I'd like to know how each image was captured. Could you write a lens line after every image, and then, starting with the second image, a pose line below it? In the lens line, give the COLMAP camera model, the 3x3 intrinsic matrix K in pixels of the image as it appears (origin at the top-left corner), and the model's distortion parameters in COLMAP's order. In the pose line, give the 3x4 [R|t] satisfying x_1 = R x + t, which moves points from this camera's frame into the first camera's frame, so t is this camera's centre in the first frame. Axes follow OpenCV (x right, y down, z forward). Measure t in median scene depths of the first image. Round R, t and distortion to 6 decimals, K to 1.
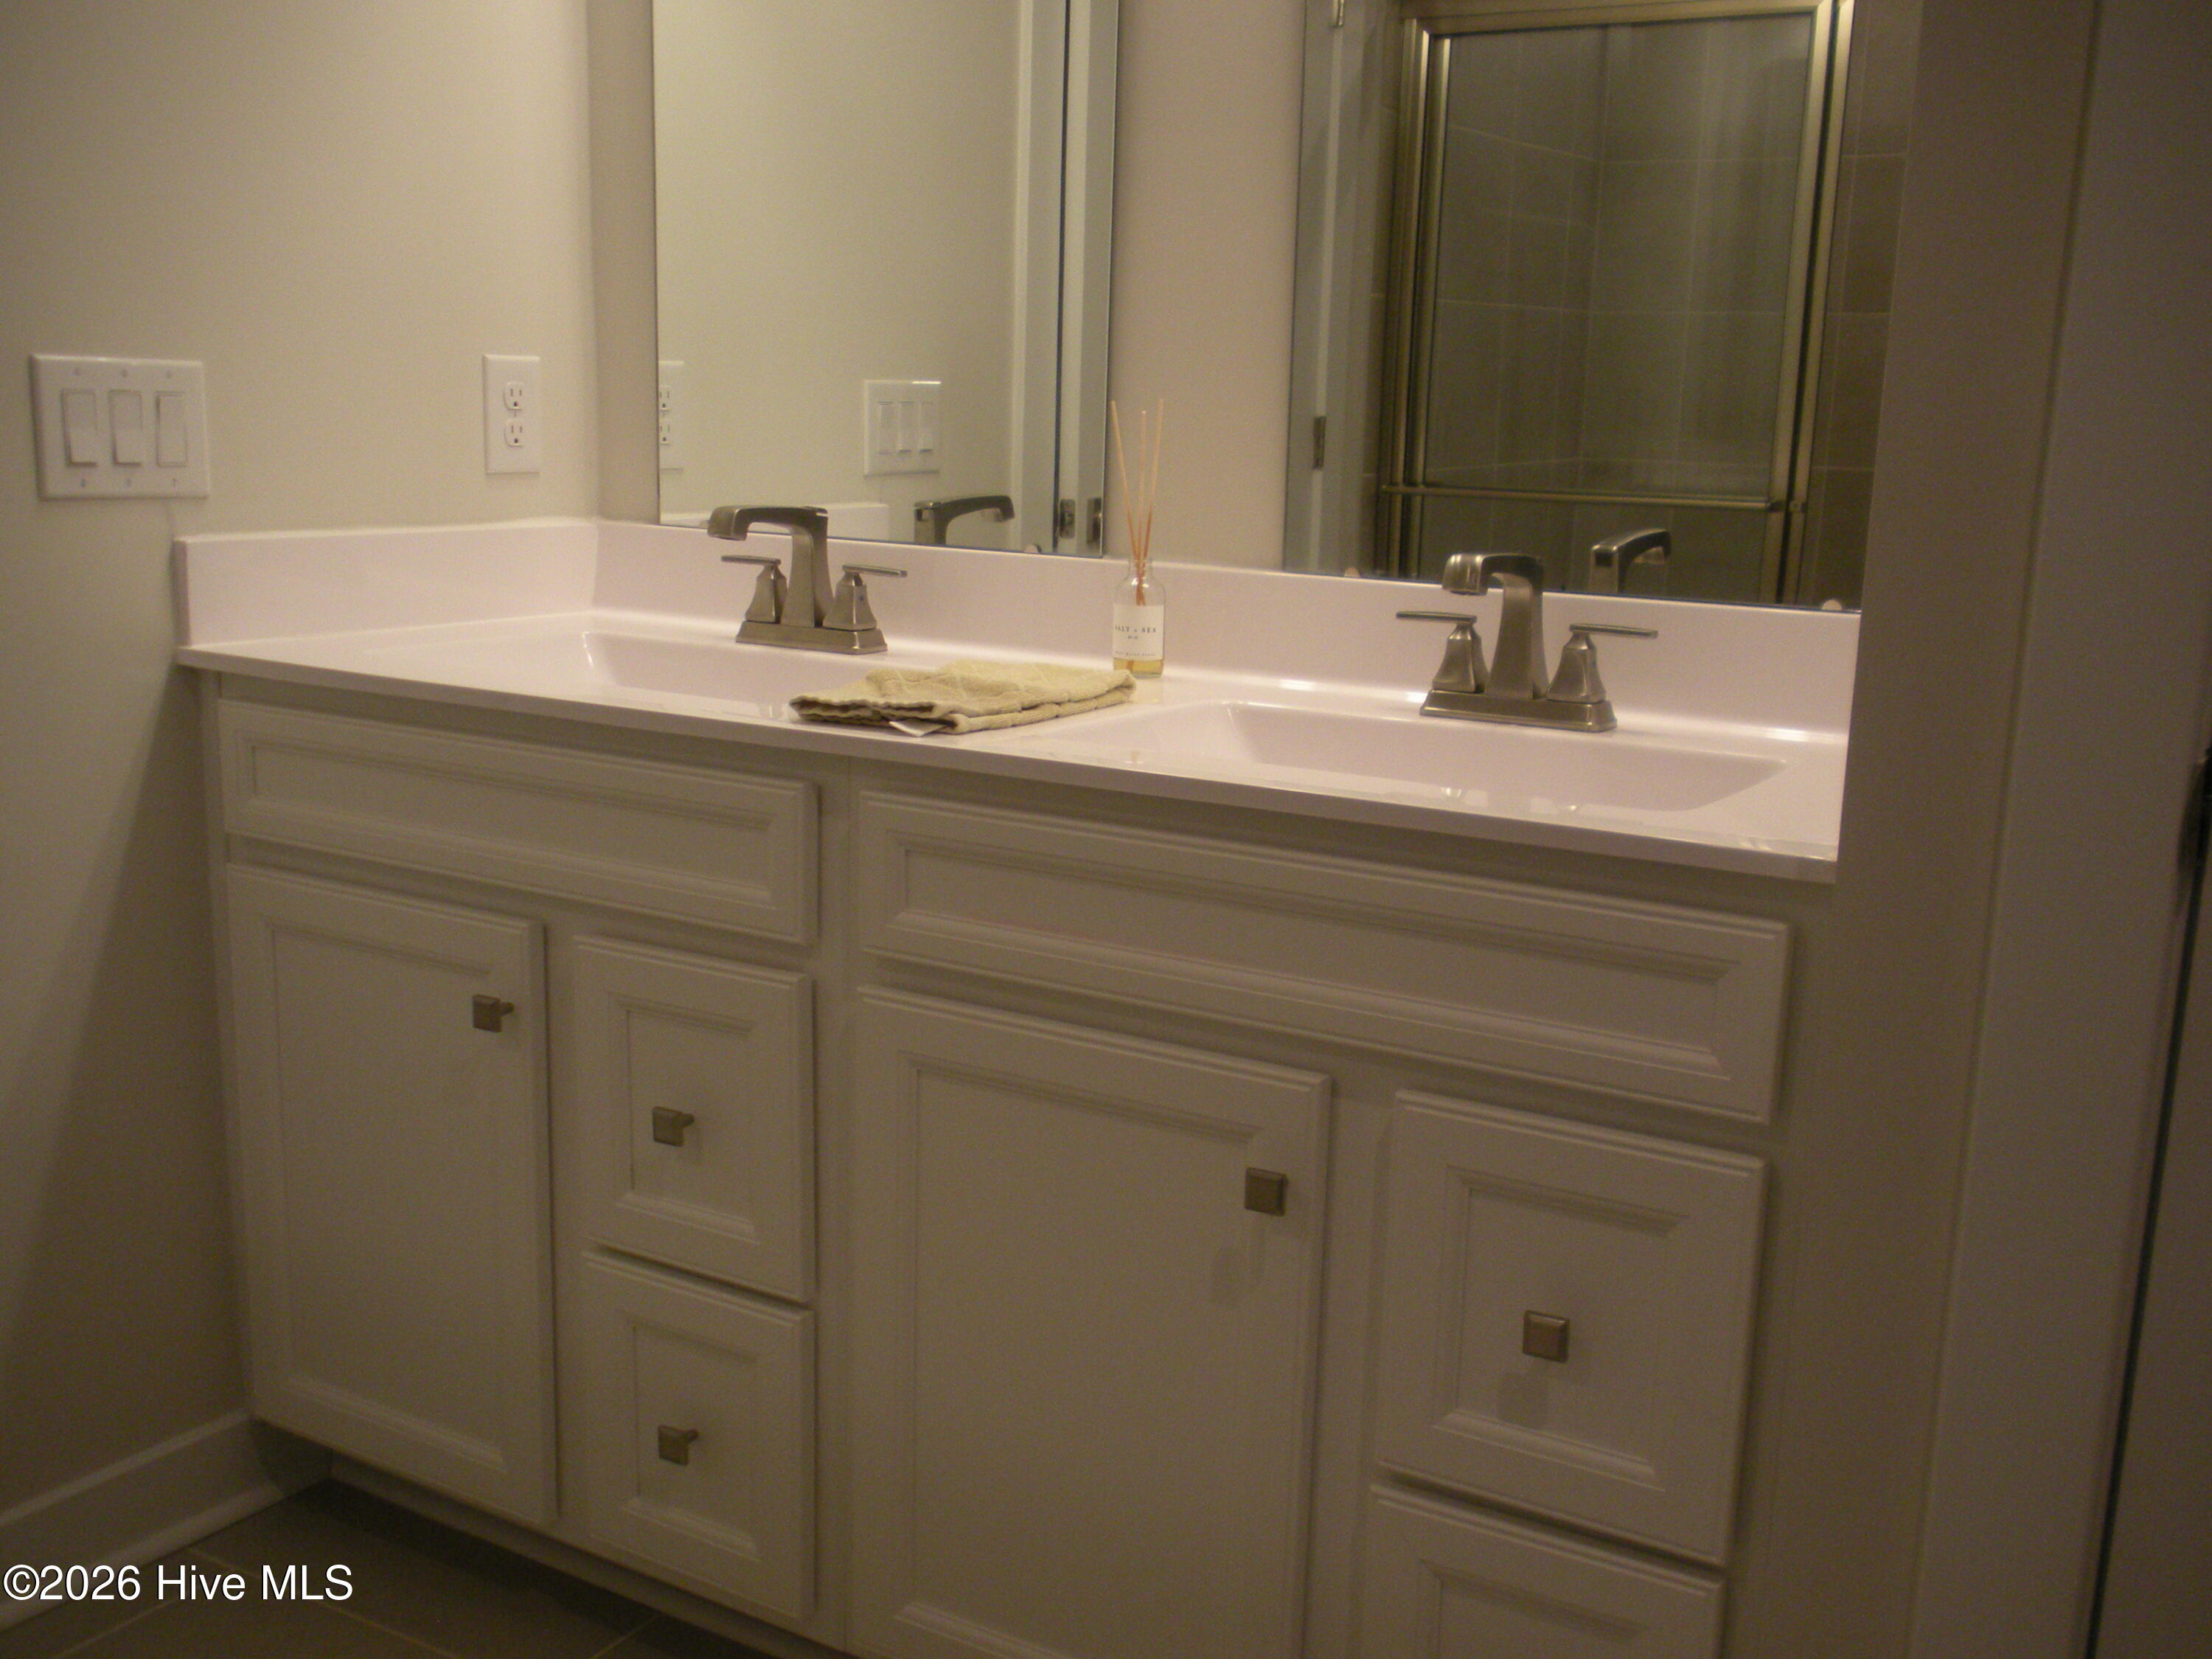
lens RADIAL K [[2232.9, 0, 1106.0], [0, 2232.9, 829.5], [0, 0, 1]] dist [0.022102, 0.019803]
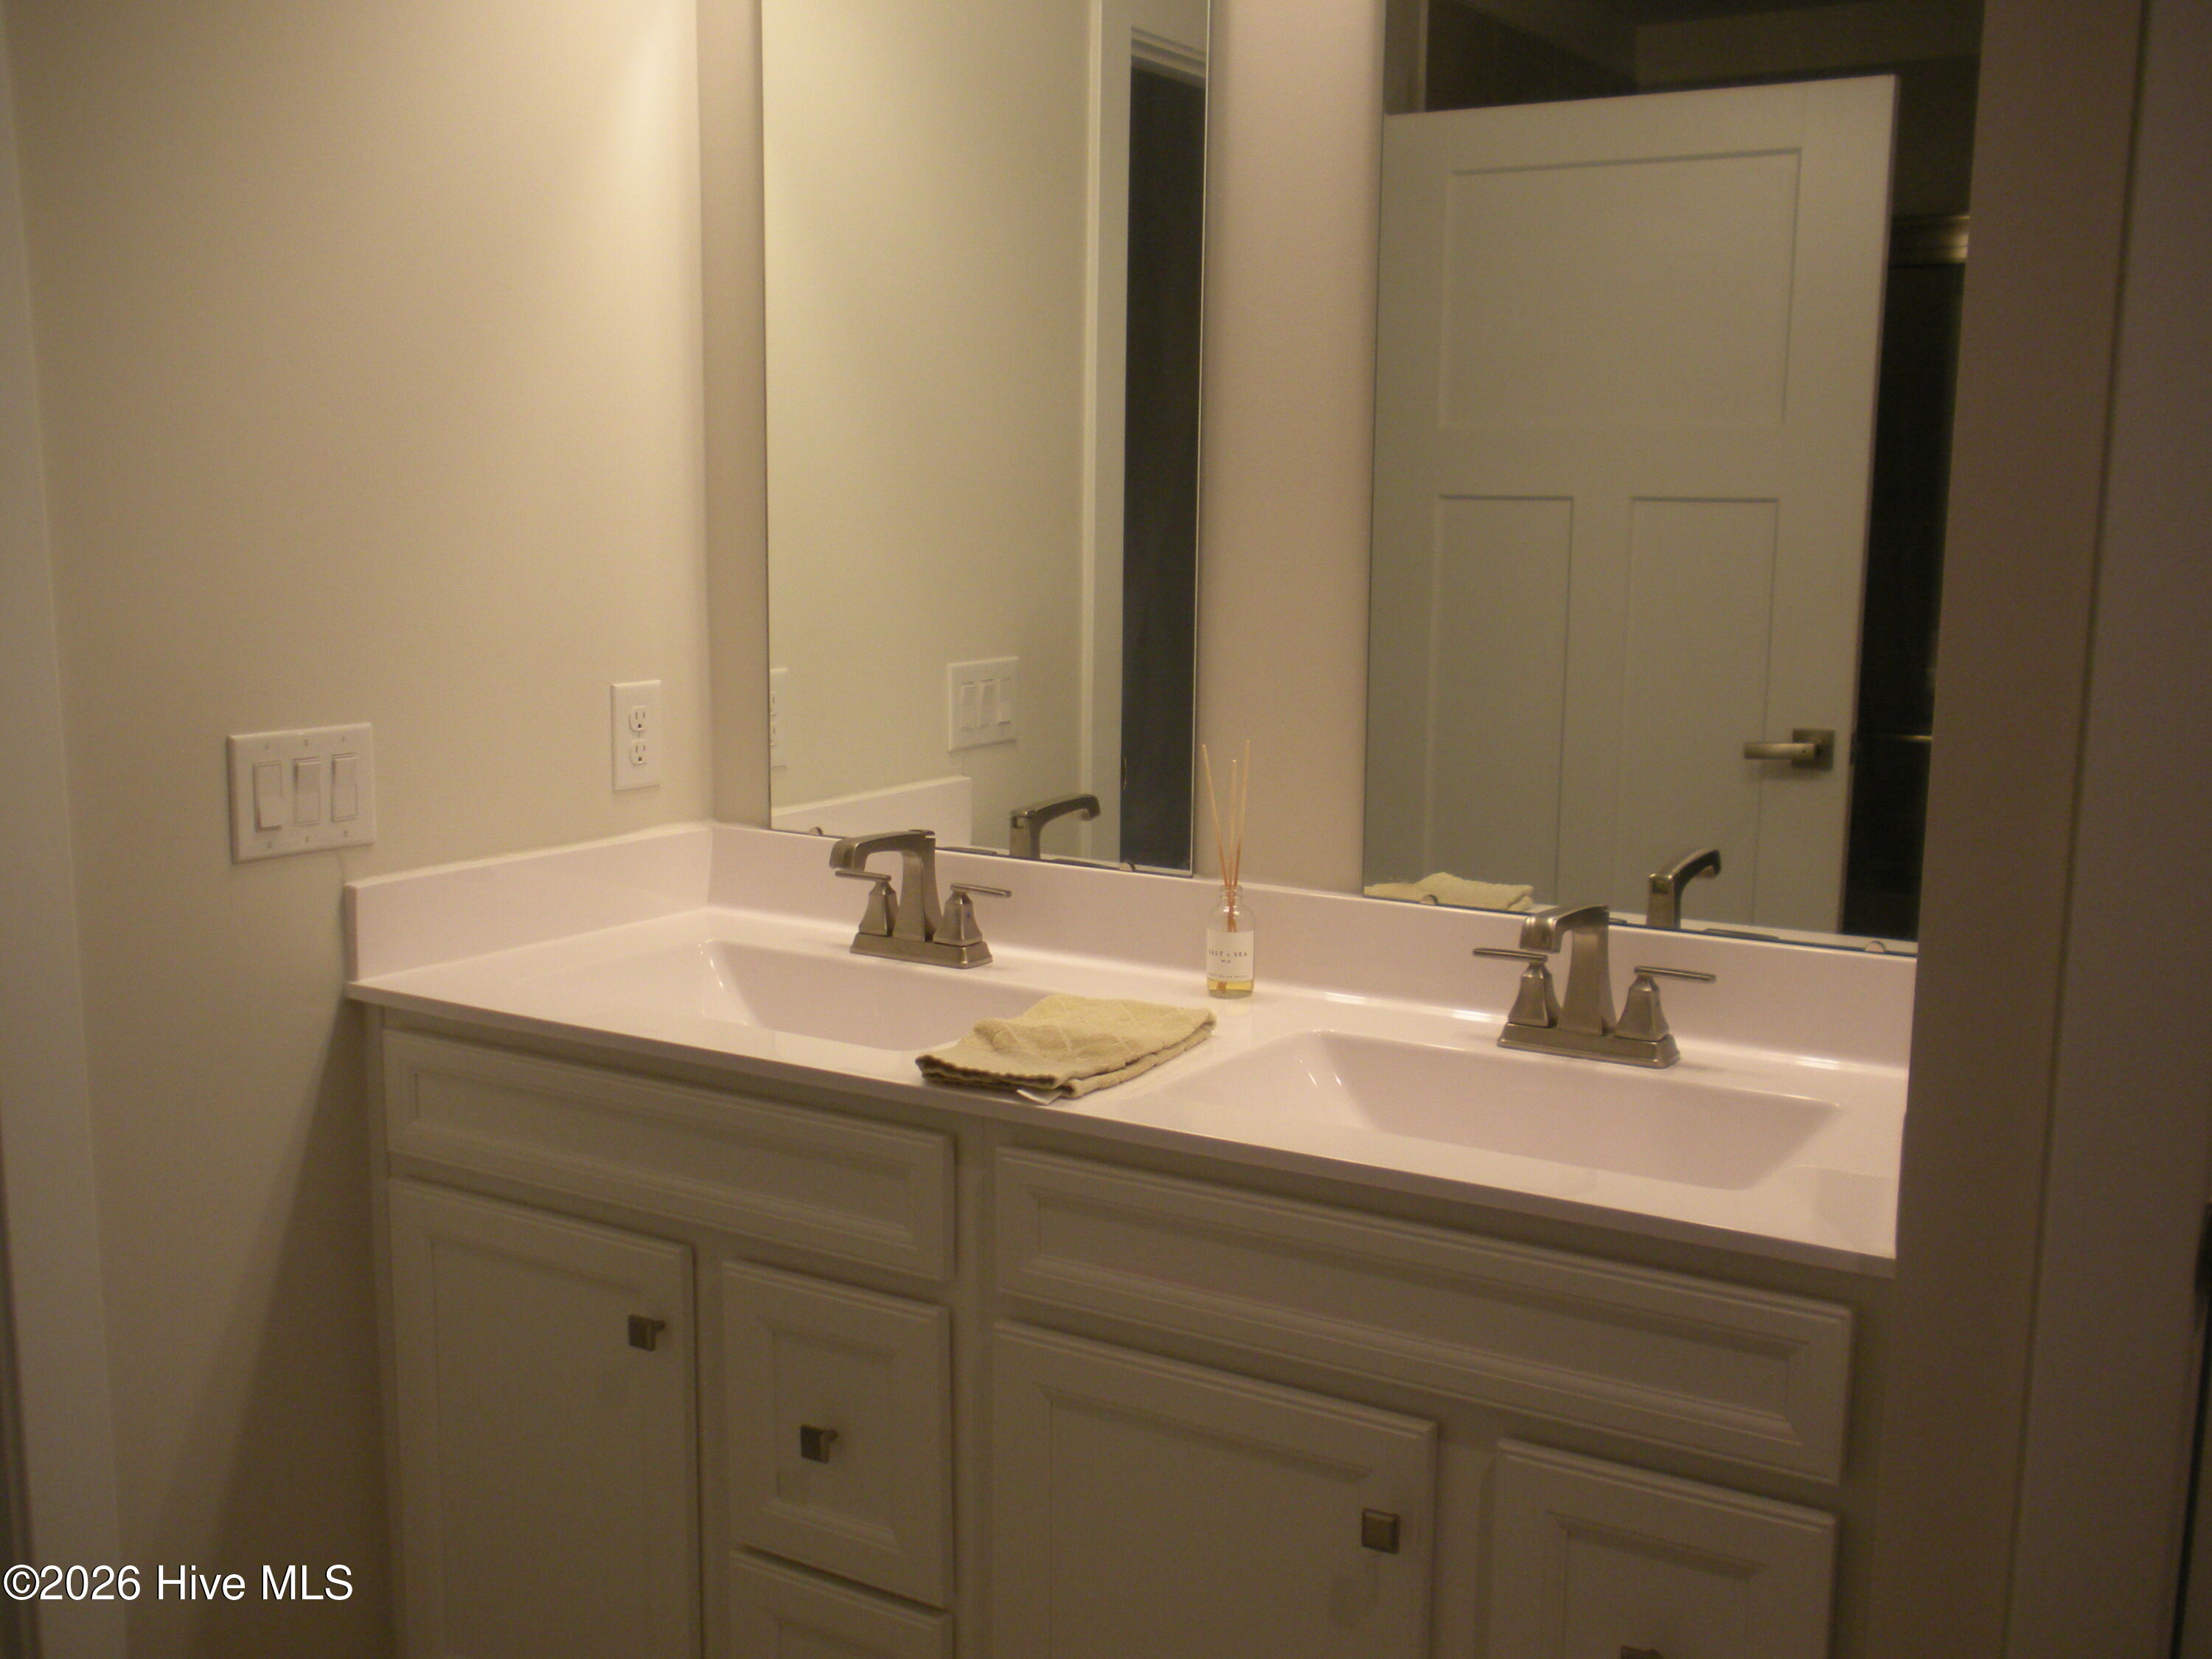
lens RADIAL K [[2252.5, 0, 1106.0], [0, 2252.5, 829.5], [0, 0, 1]] dist [-0.000449, 0.044949]
pose [[0.999834, -0.016843, -0.006973, -0.037246], [0.016503, 0.998797, -0.046179, -0.099913], [0.007742, 0.046056, 0.998909, -0.093611]]
